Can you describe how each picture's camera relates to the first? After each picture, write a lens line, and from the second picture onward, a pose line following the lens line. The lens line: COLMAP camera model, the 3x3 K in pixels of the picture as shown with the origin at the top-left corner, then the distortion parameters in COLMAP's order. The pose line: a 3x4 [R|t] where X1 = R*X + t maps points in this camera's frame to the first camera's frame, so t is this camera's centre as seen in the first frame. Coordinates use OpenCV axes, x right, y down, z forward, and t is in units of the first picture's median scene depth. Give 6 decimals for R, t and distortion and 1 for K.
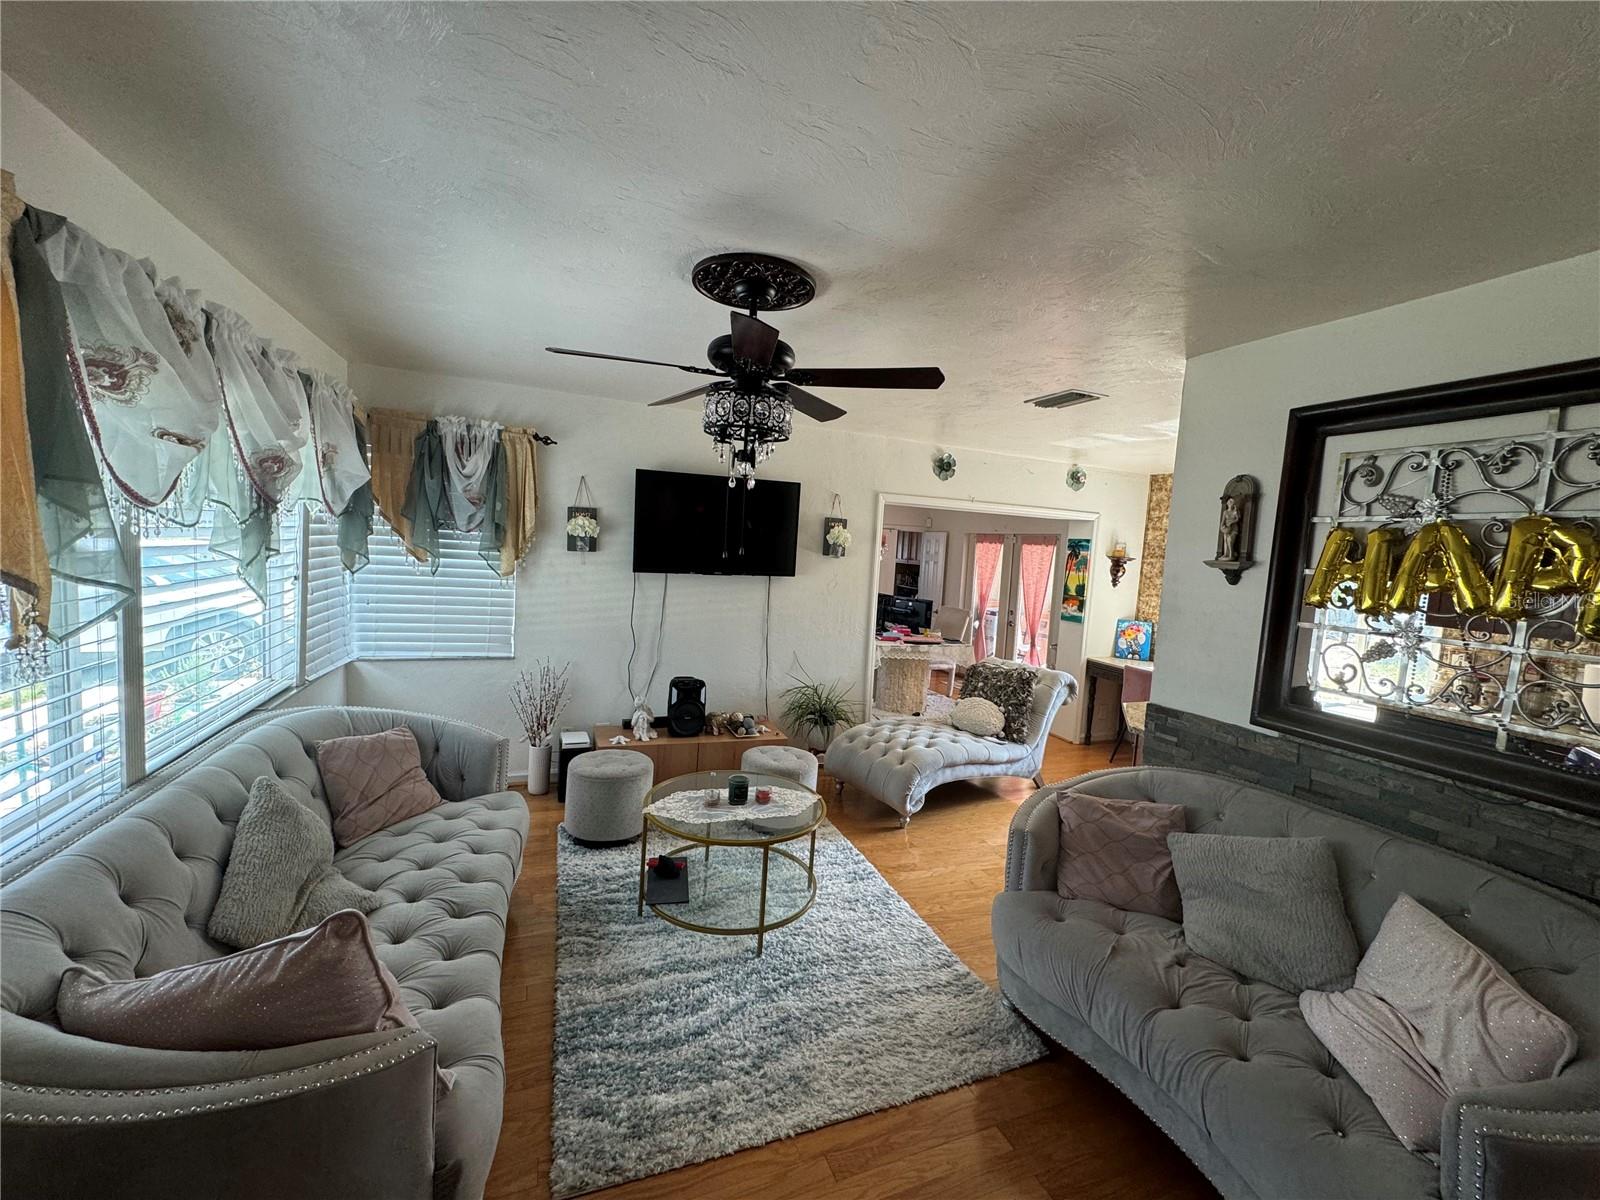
lens RADIAL K [[640.7, 0, 799.6], [0, 640.7, 597.1], [0, 0, 1]] dist [-0.000706, 0.000863]
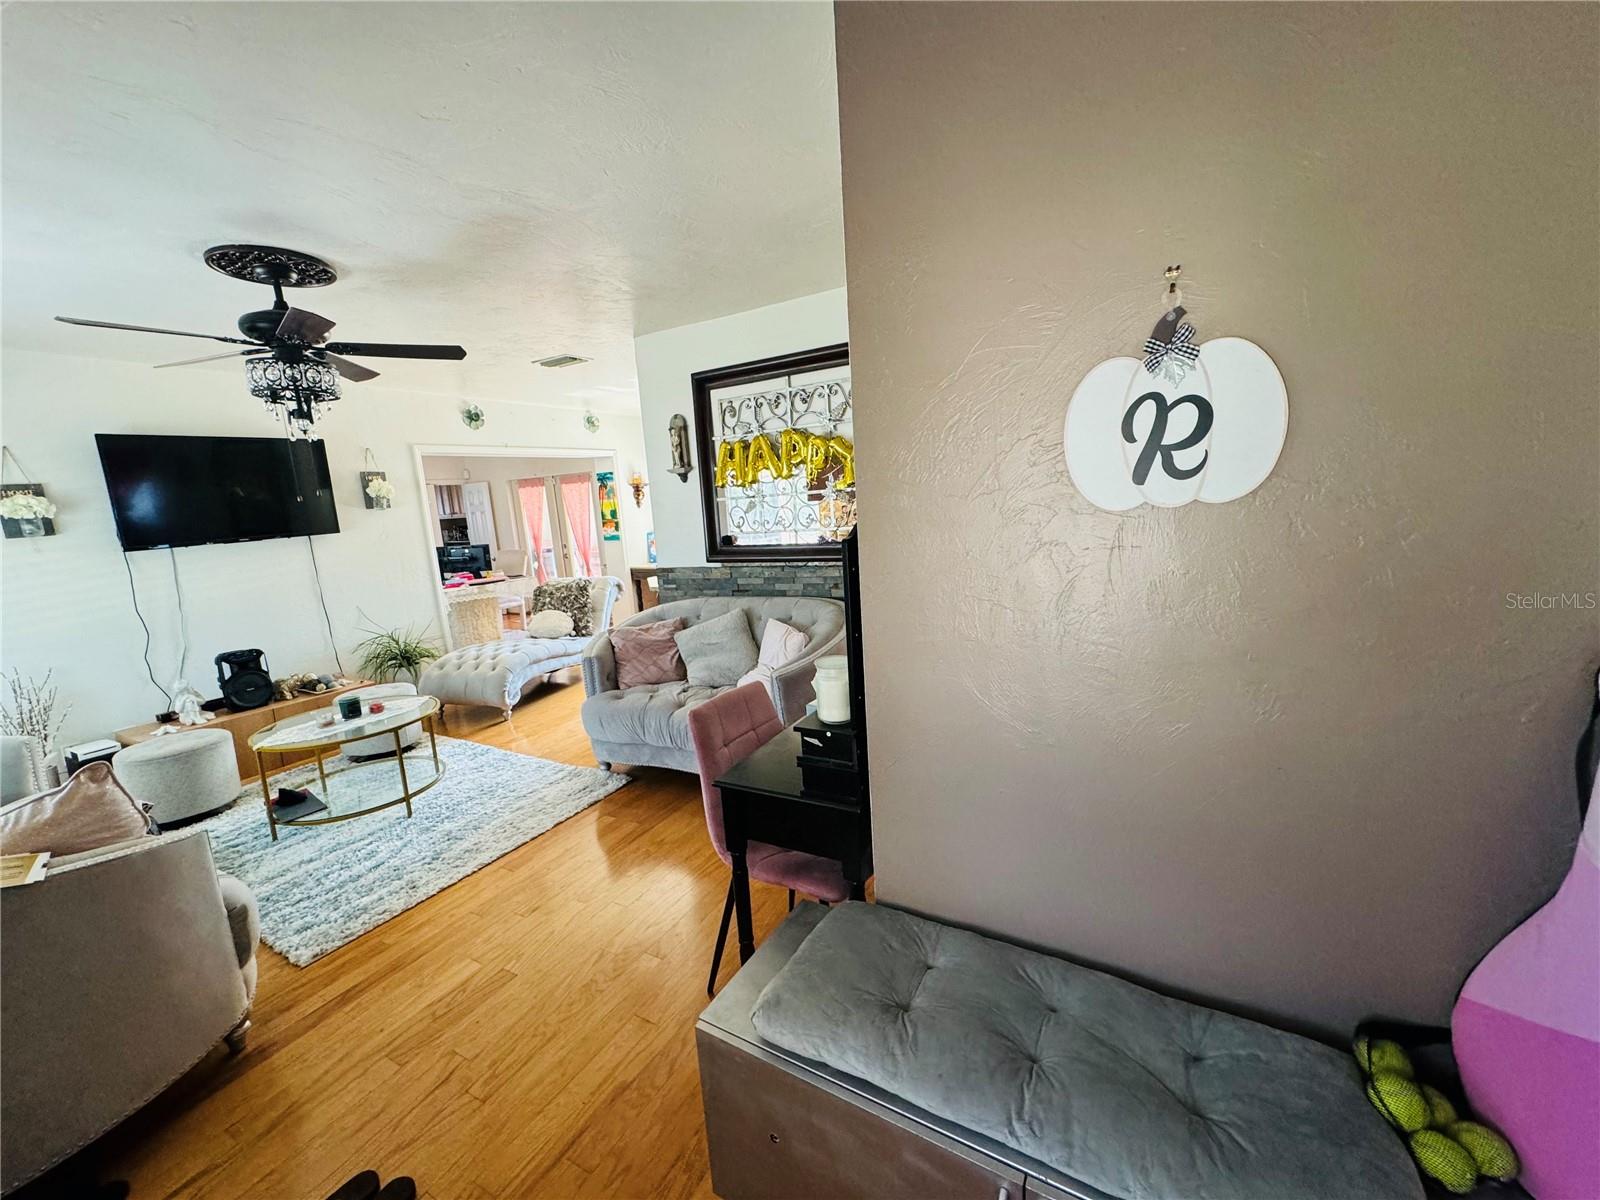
lens RADIAL K [[640.7, 0, 801.4], [0, 640.7, 598.6], [0, 0, 1]] dist [-0.000706, 0.000863]
pose [[0.772976, -0.210916, 0.598349, -0.142779], [0.162837, 0.977484, 0.134199, 0.104849], [-0.613182, -0.006299, 0.789917, -0.504138]]
